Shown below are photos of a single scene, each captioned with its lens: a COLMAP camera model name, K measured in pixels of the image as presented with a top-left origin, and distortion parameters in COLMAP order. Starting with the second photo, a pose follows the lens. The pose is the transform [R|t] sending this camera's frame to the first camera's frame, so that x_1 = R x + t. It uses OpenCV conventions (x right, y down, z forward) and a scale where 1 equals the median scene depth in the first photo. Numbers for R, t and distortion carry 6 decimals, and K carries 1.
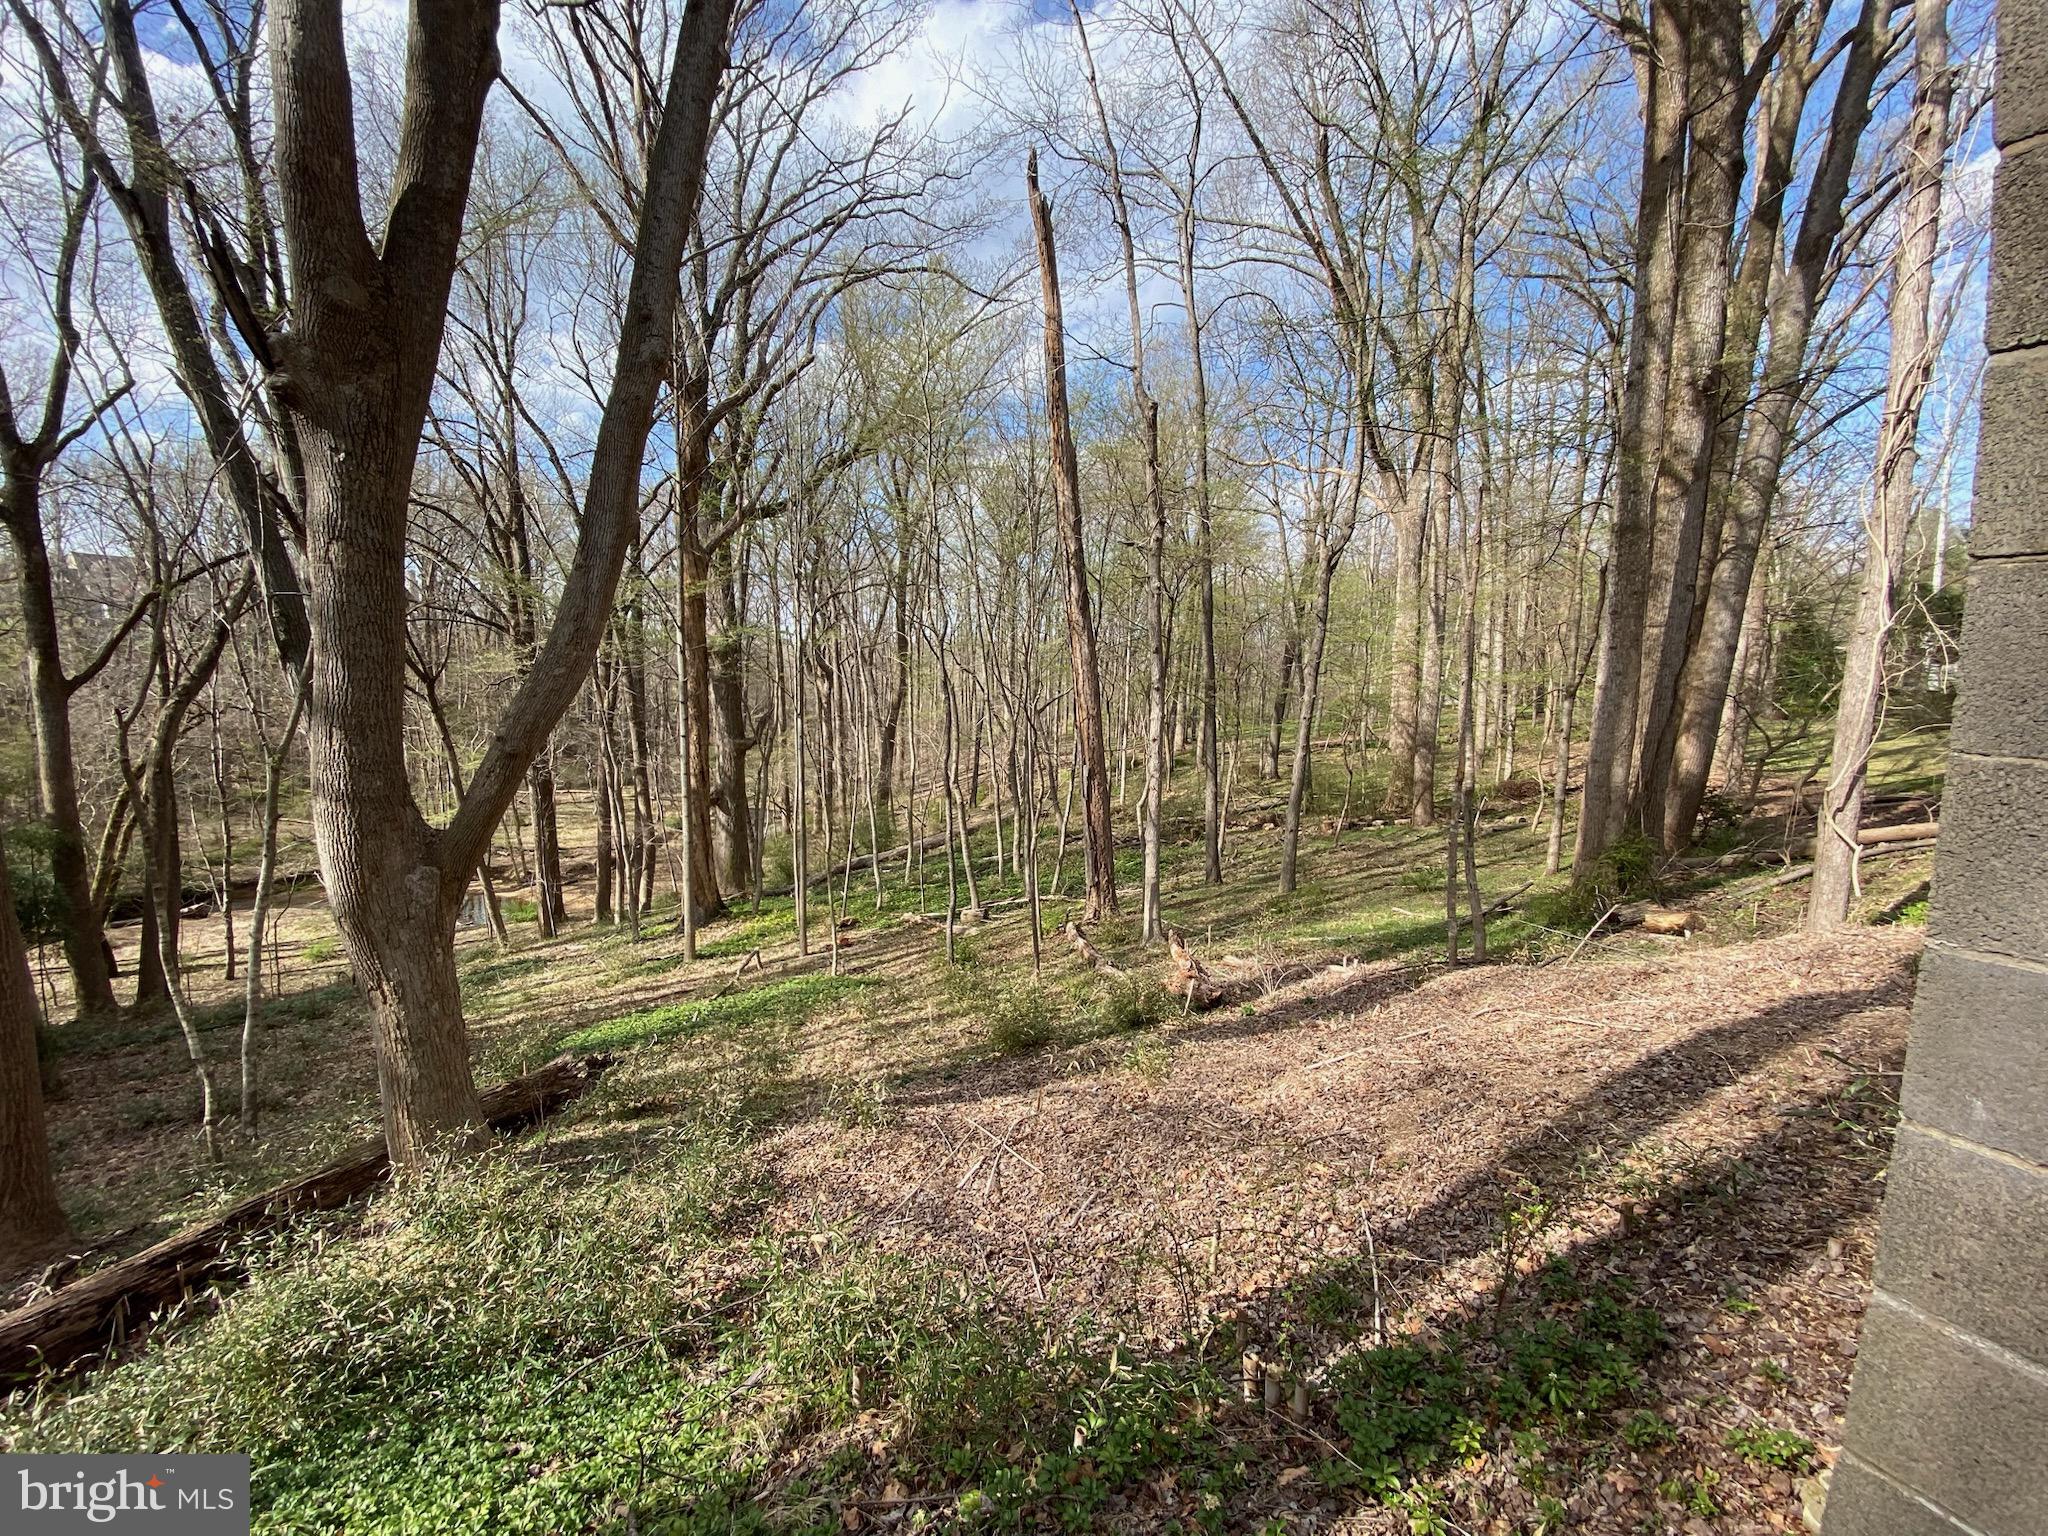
lens RADIAL K [[821.7, 0, 1017.0], [0, 821.7, 763.3], [0, 0, 1]] dist [0.005837, -0.013463]
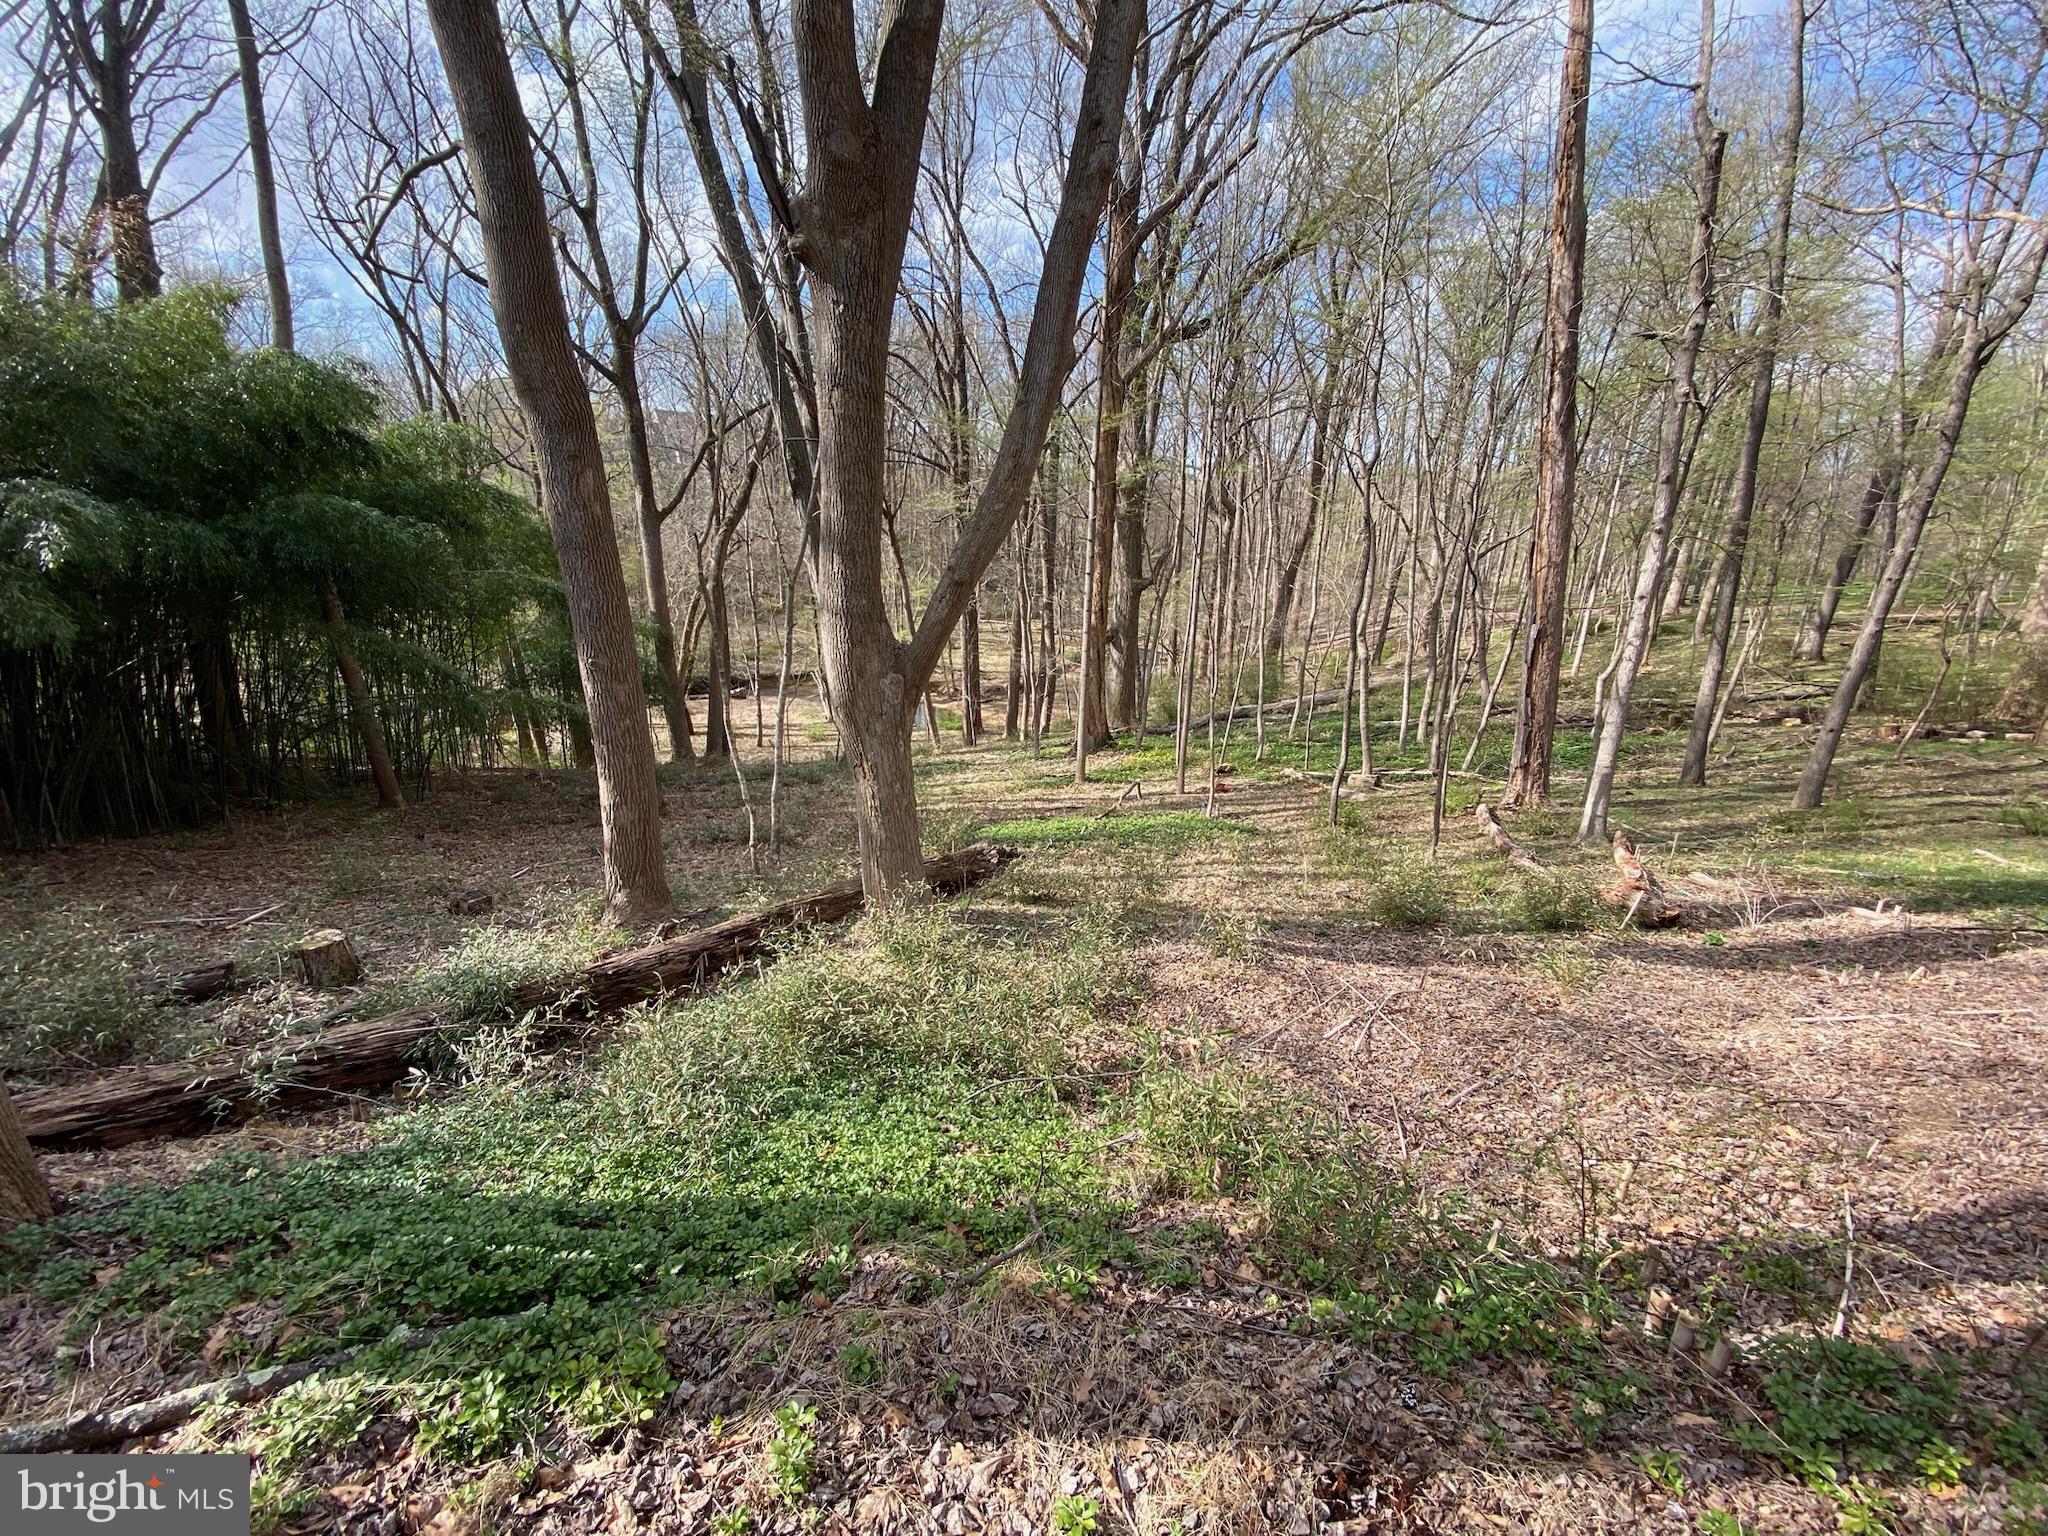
lens RADIAL K [[821.7, 0, 1019.3], [0, 821.7, 765.4], [0, 0, 1]] dist [0.005837, -0.013463]
pose [[0.893349, 0.136612, -0.428093, -0.005556], [-0.053109, 0.978089, 0.201298, 0.001788], [0.446213, -0.157094, 0.881031, -0.001260]]
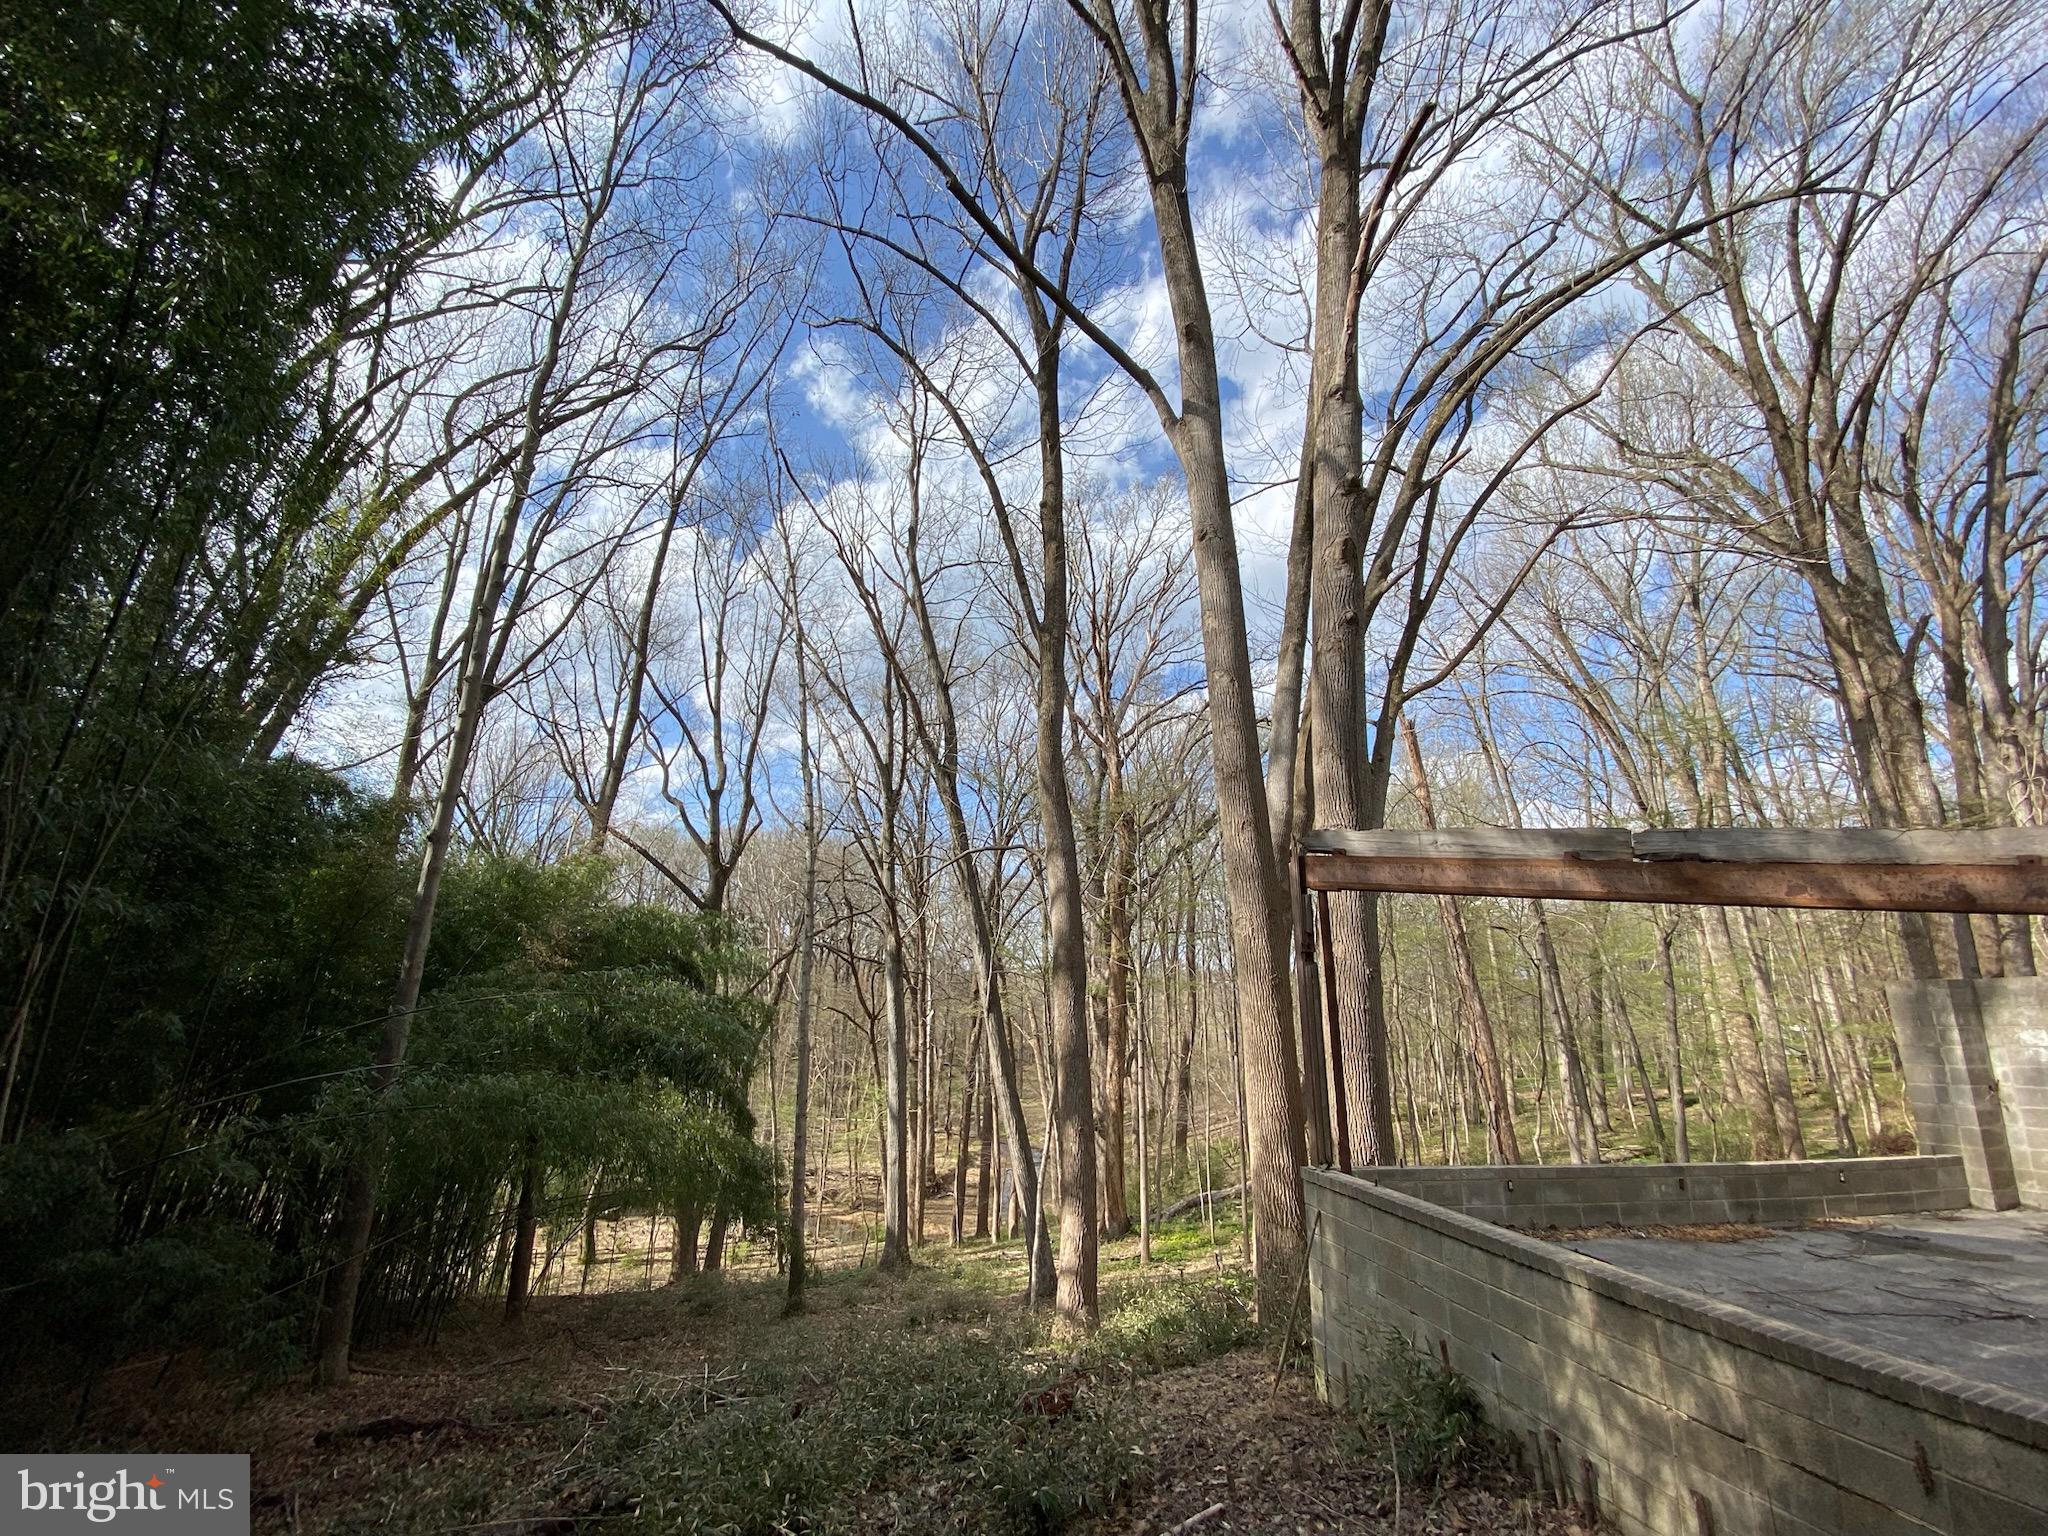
lens RADIAL K [[821.7, 0, 1028.3], [0, 821.7, 762.7], [0, 0, 1]] dist [0.005837, -0.013463]
pose [[0.973916, -0.053289, -0.220564, -0.262108], [-0.036585, 0.922438, -0.384408, 0.030005], [0.223942, 0.382450, 0.896427, -0.437637]]
